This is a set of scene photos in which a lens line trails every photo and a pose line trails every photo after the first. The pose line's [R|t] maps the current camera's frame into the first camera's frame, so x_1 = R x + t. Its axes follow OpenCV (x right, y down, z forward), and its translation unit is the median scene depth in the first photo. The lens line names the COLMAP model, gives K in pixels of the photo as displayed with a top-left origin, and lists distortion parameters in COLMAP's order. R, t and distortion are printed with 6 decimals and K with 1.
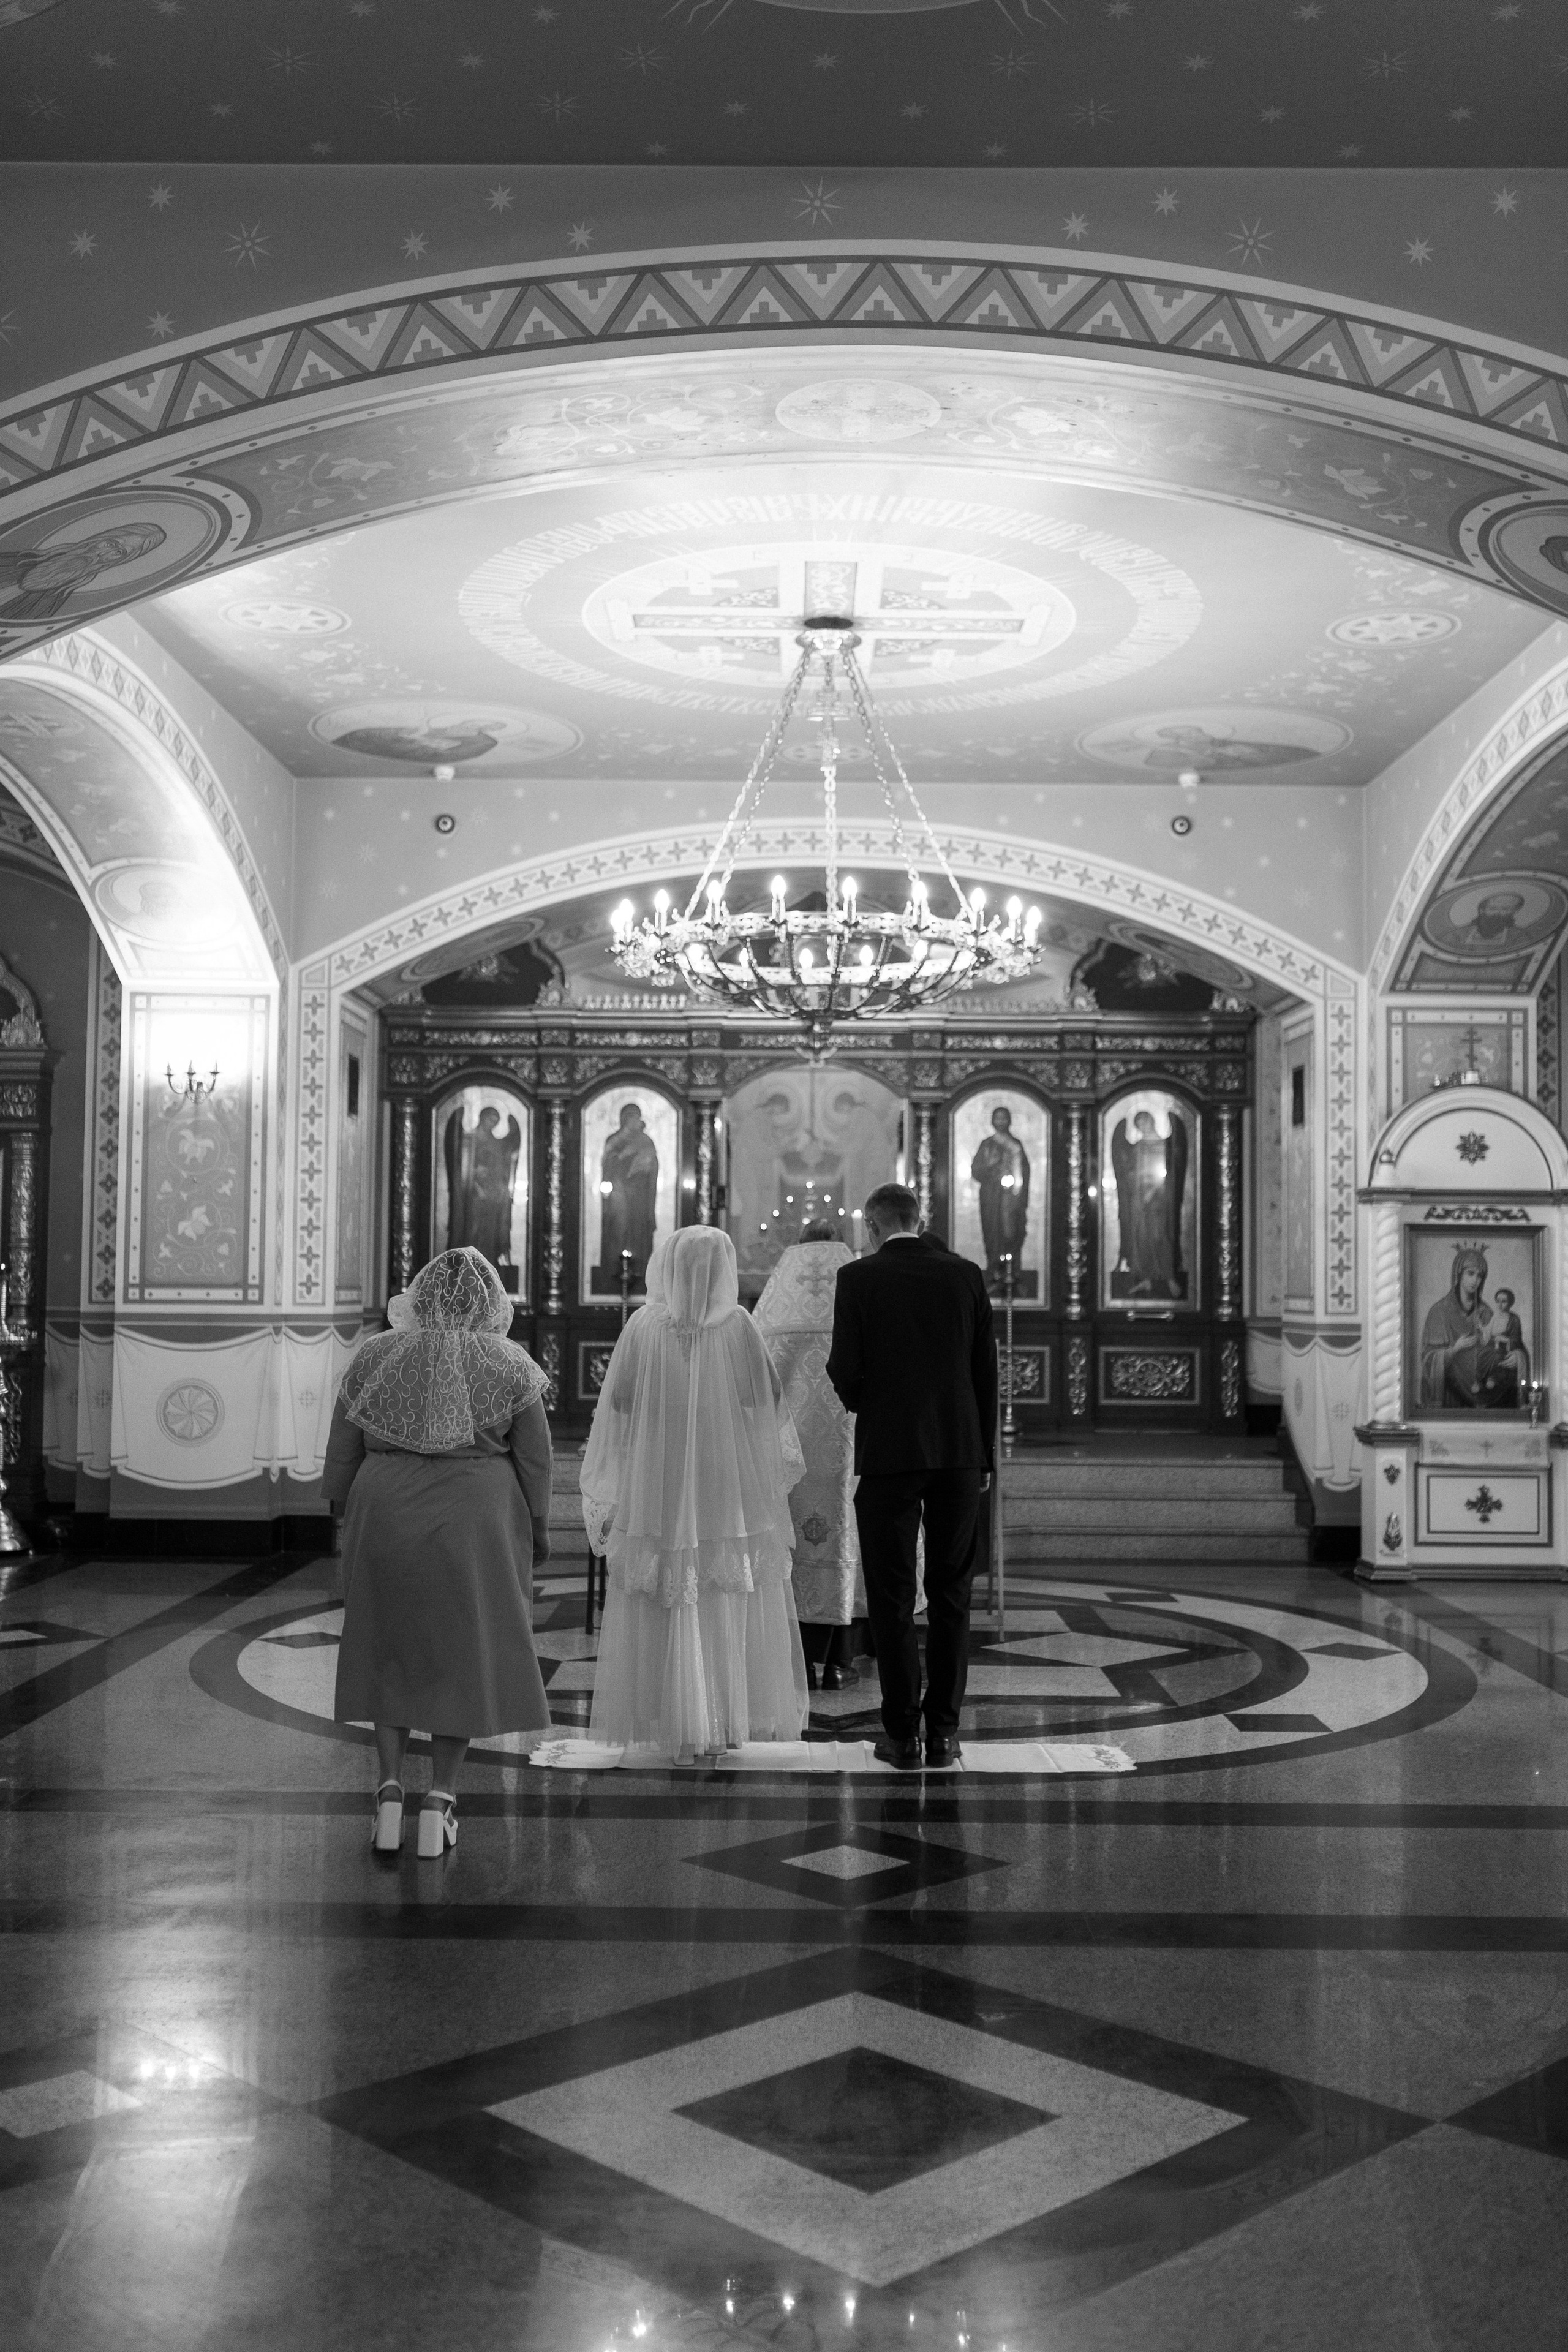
lens RADIAL K [[2238.5, 0, 784.2], [0, 2238.5, 1182.3], [0, 0, 1]] dist [-0.007377, 0.011490]
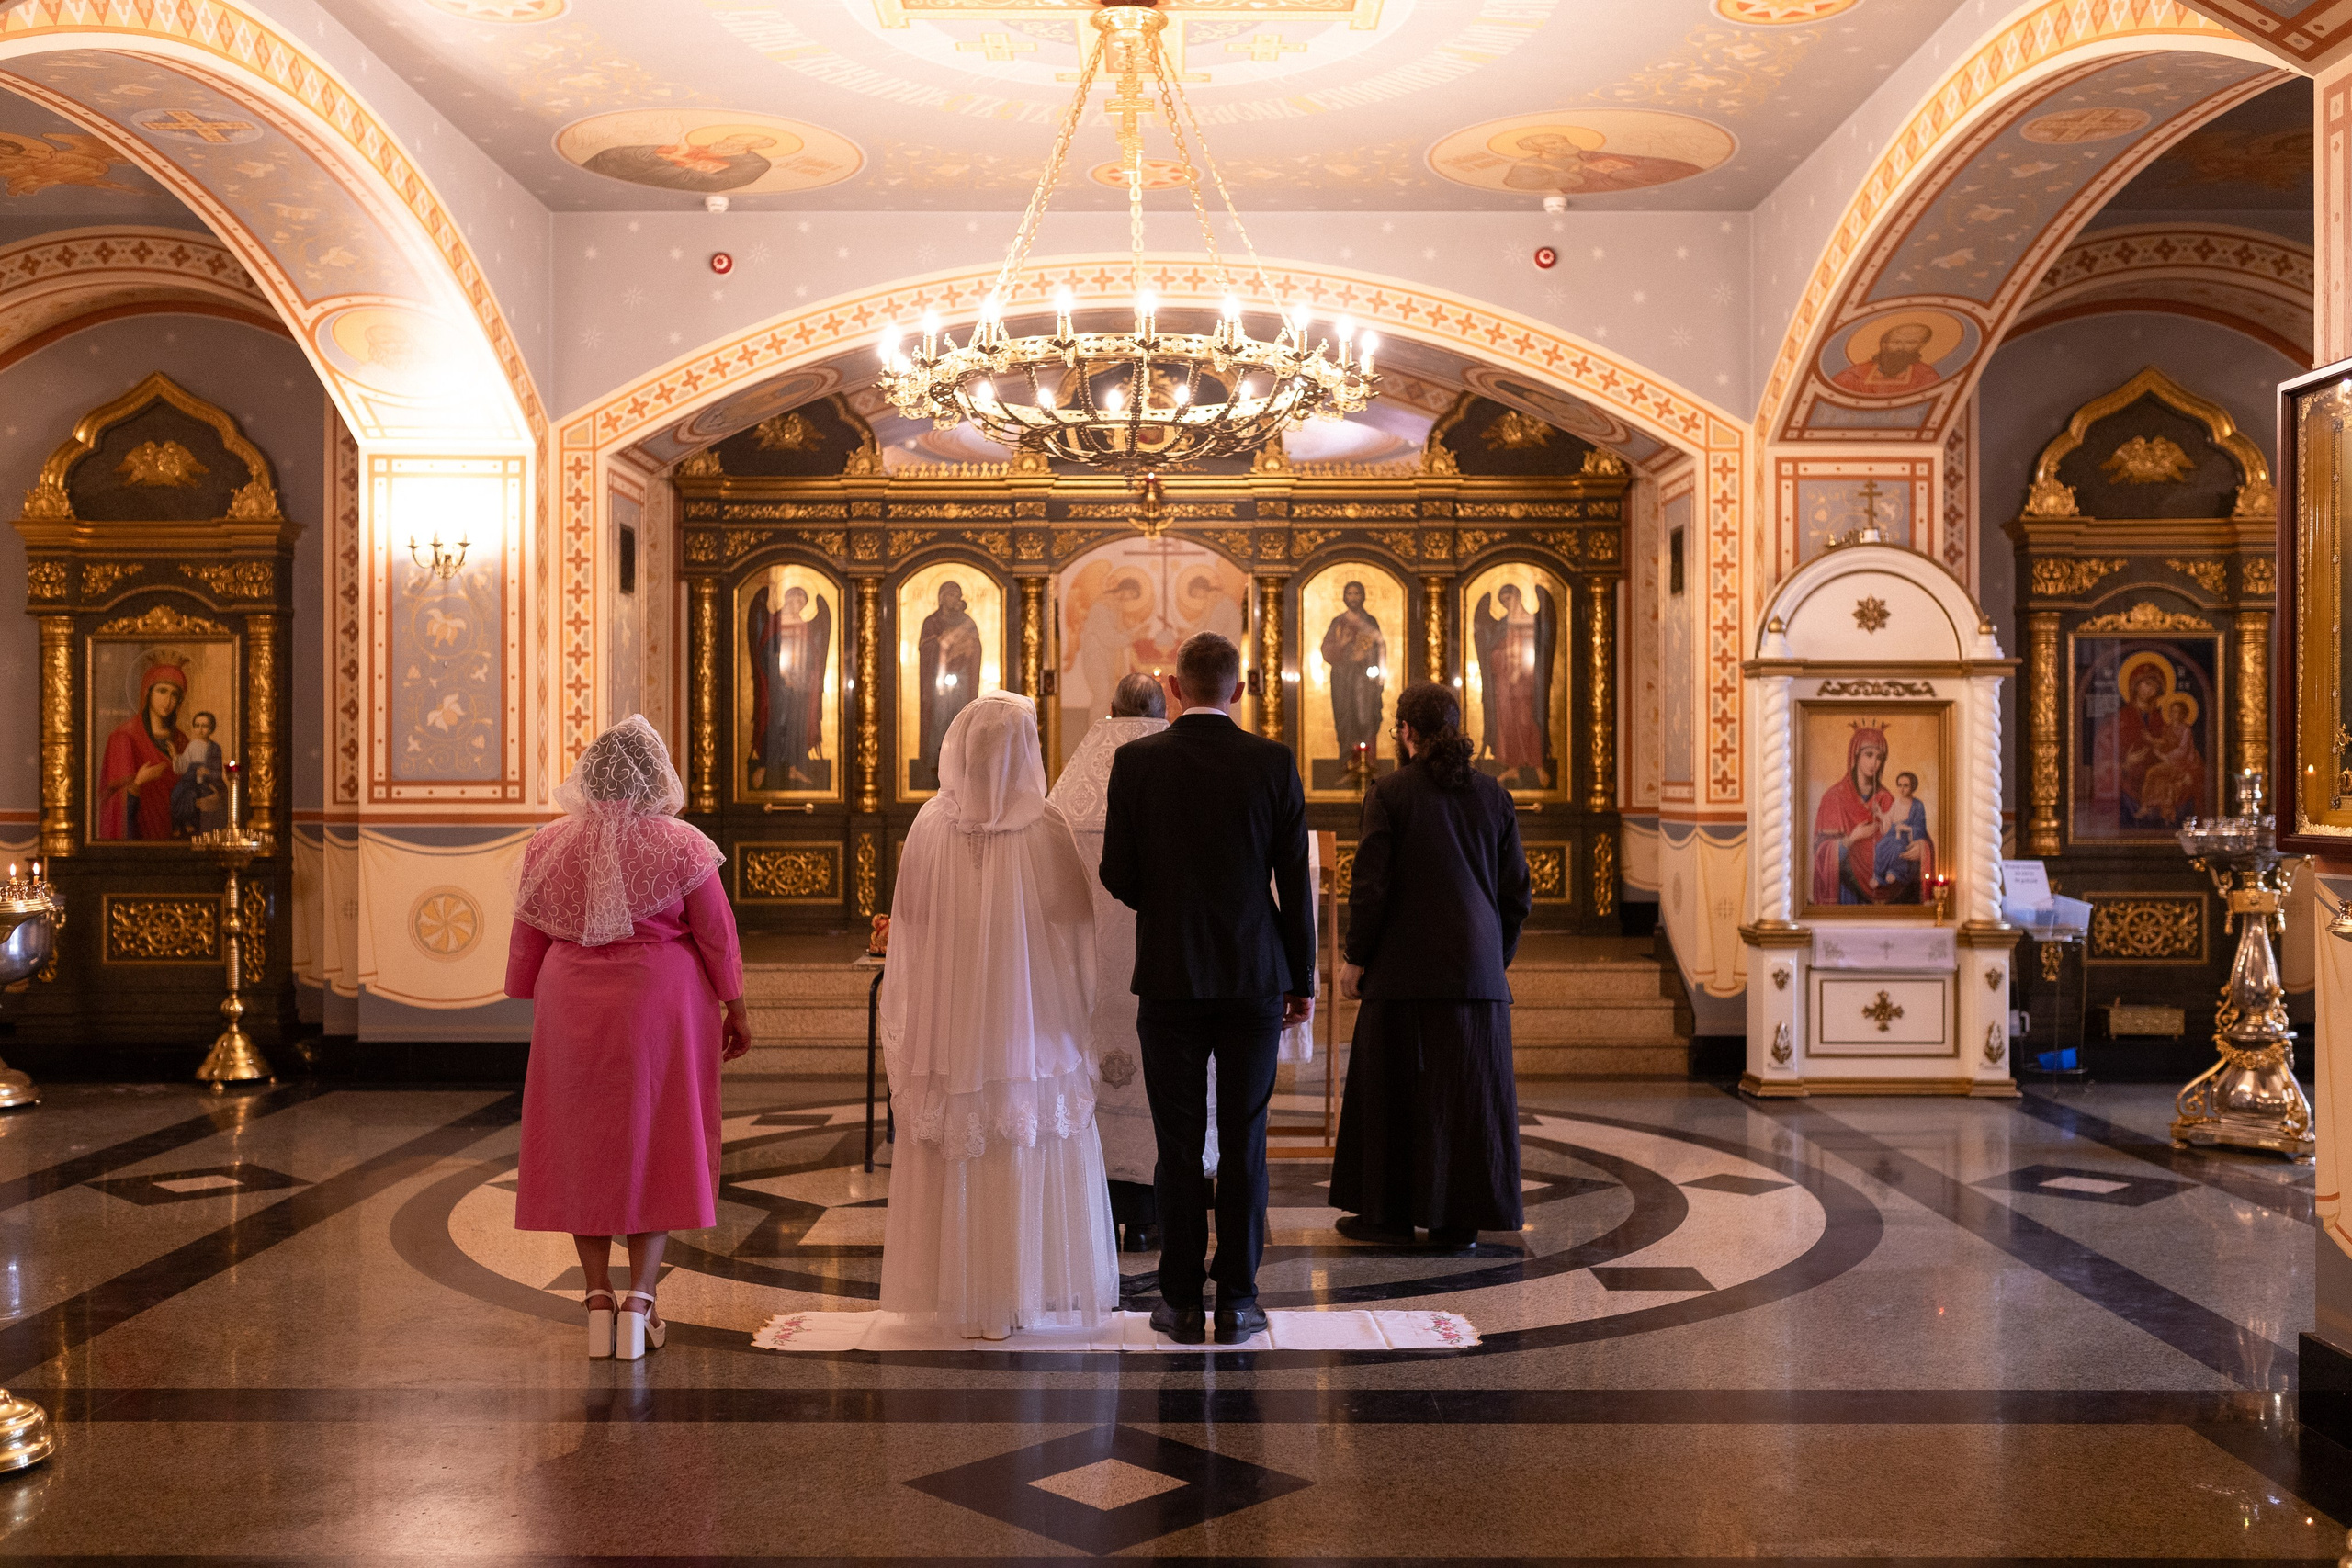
lens RADIAL K [[2238.3, 0, 1176.0], [0, 2238.3, 784.0], [0, 0, 1]] dist [-0.007377, 0.011490]
pose [[0.999942, -0.009719, 0.004716, 0.023547], [0.009494, 0.998920, 0.045480, 0.008453], [-0.005153, -0.045433, 0.998954, 0.100039]]
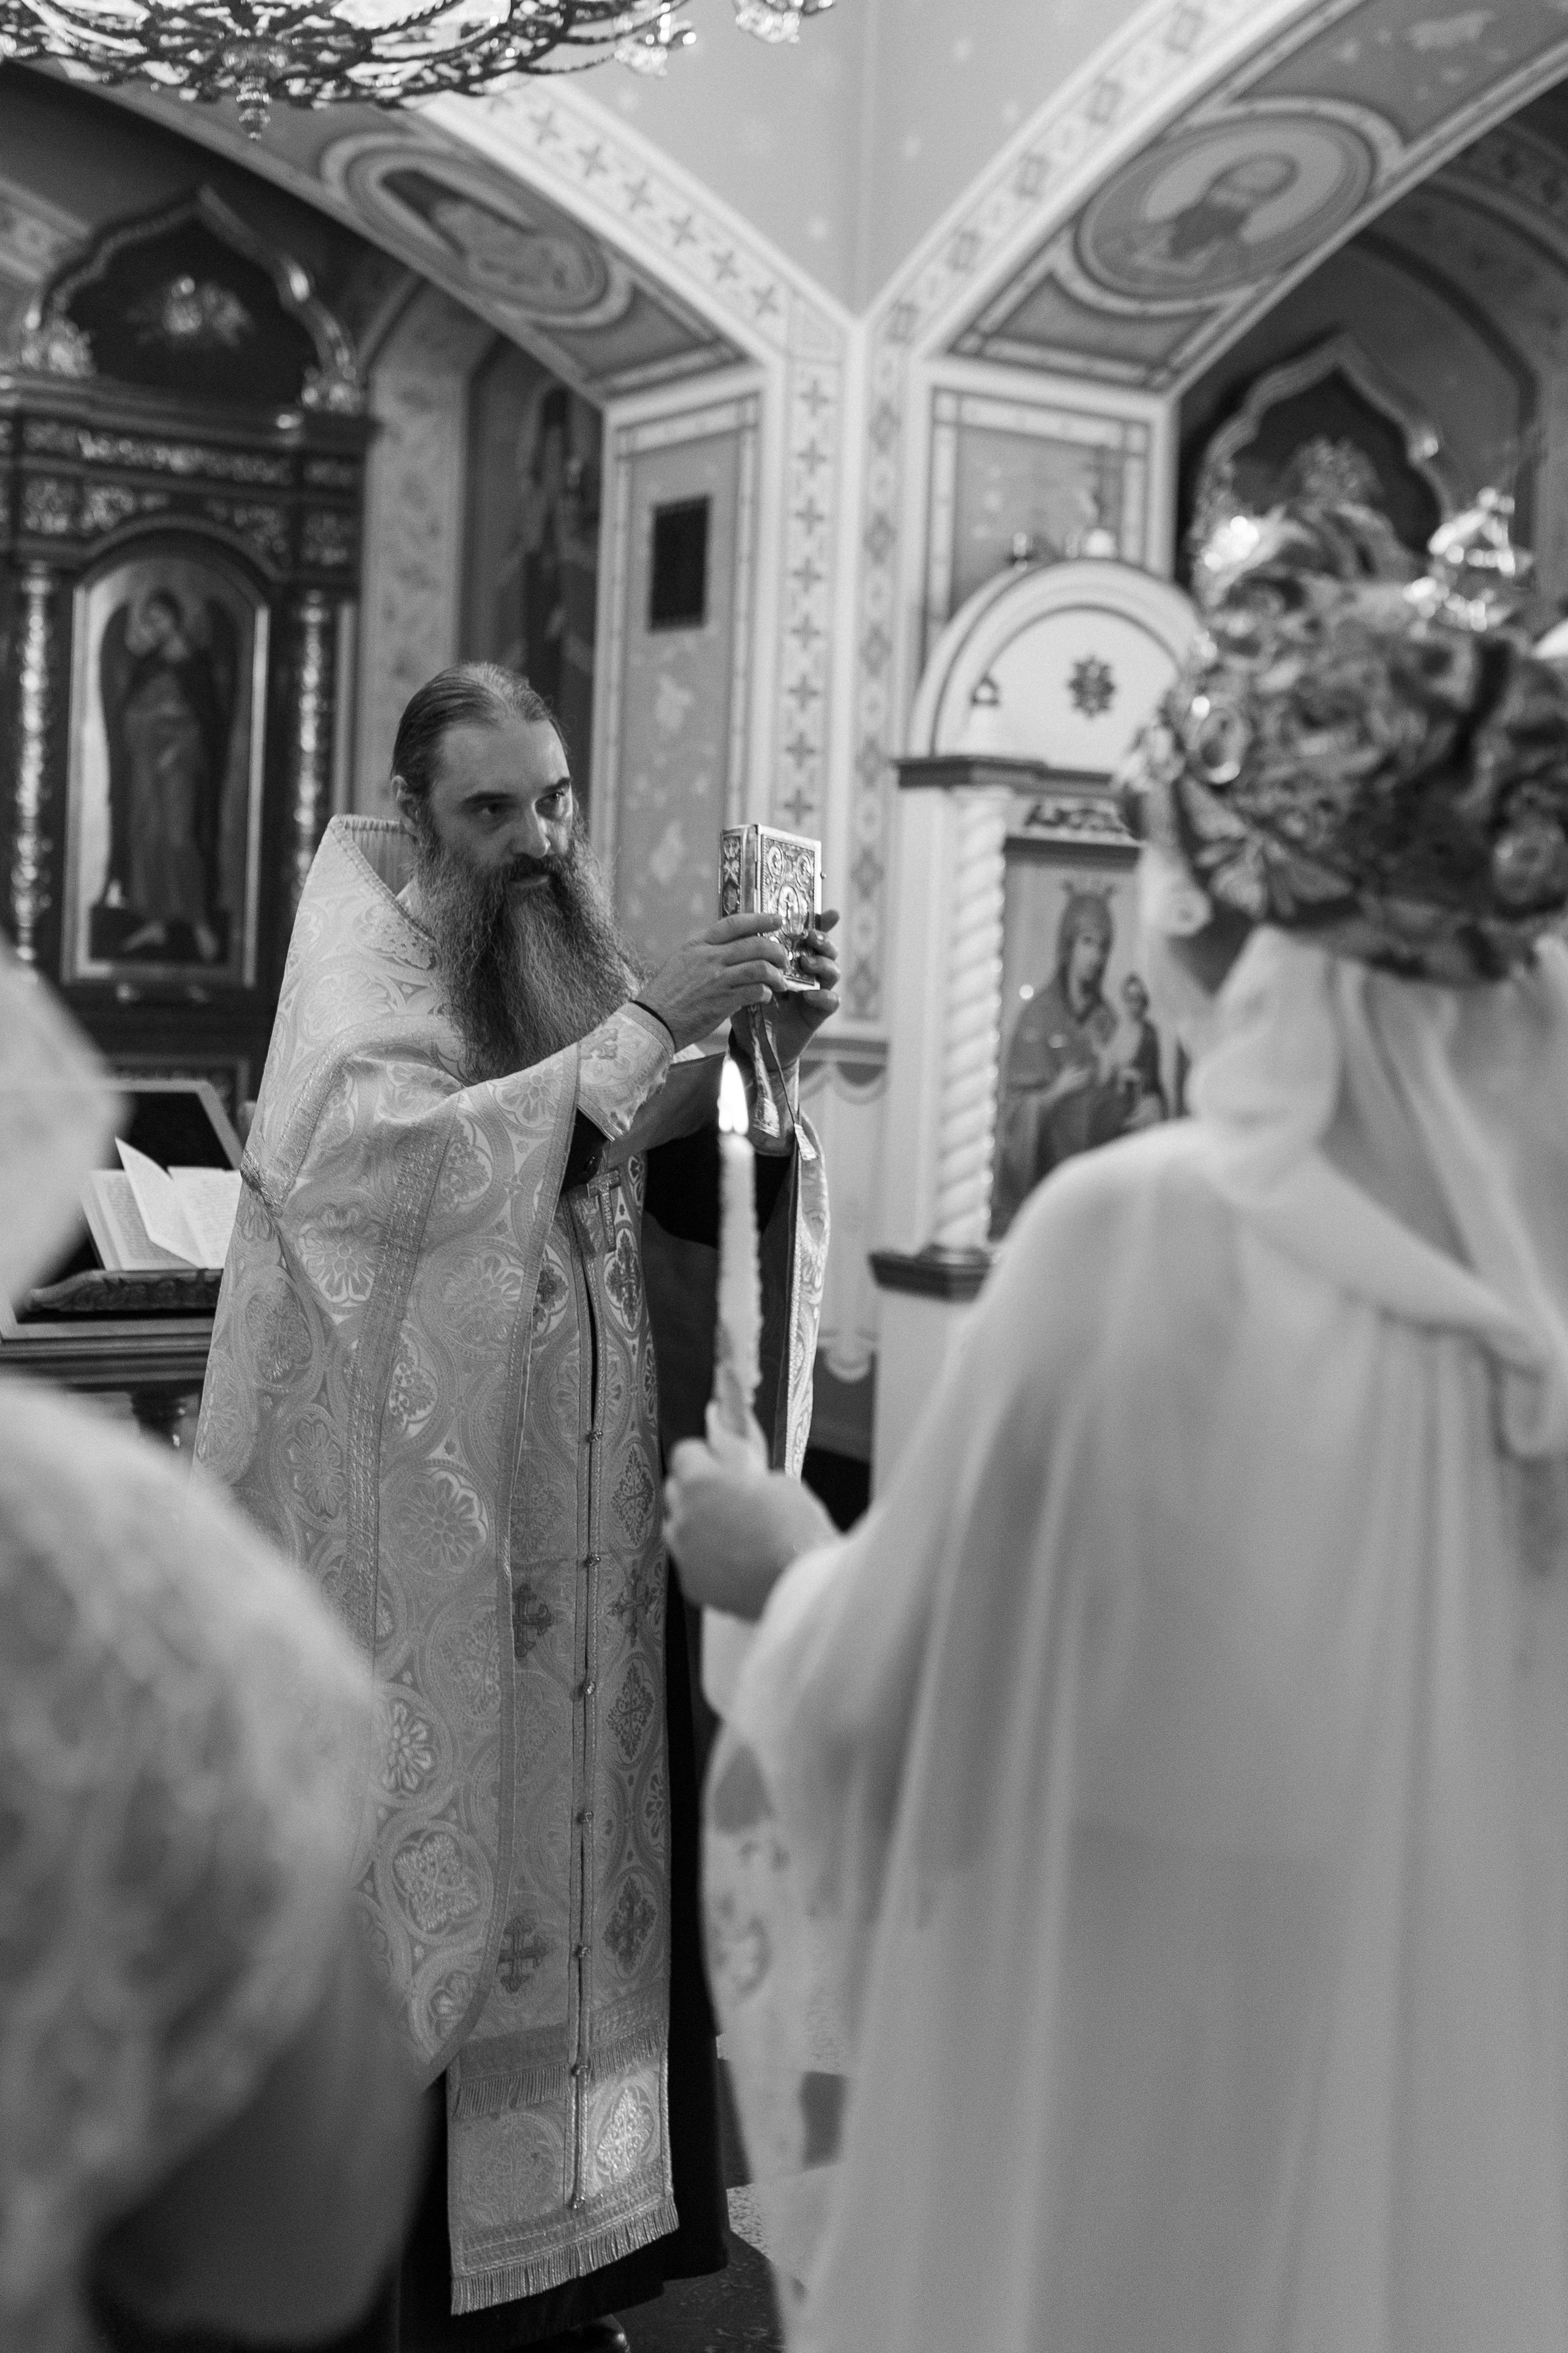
lens RADIAL K [[2835.6, 0, 575.2], [0, 2835.6, 979.8], [0, 0, 1]] dist [-0.004227, -0.004774]
pose [[0.863218, 0.019547, 0.504453, -0.101241], [-0.053612, 0.997149, 0.053103, 0.020876], [-0.501977, -0.072885, 0.861805, 0.488558]]
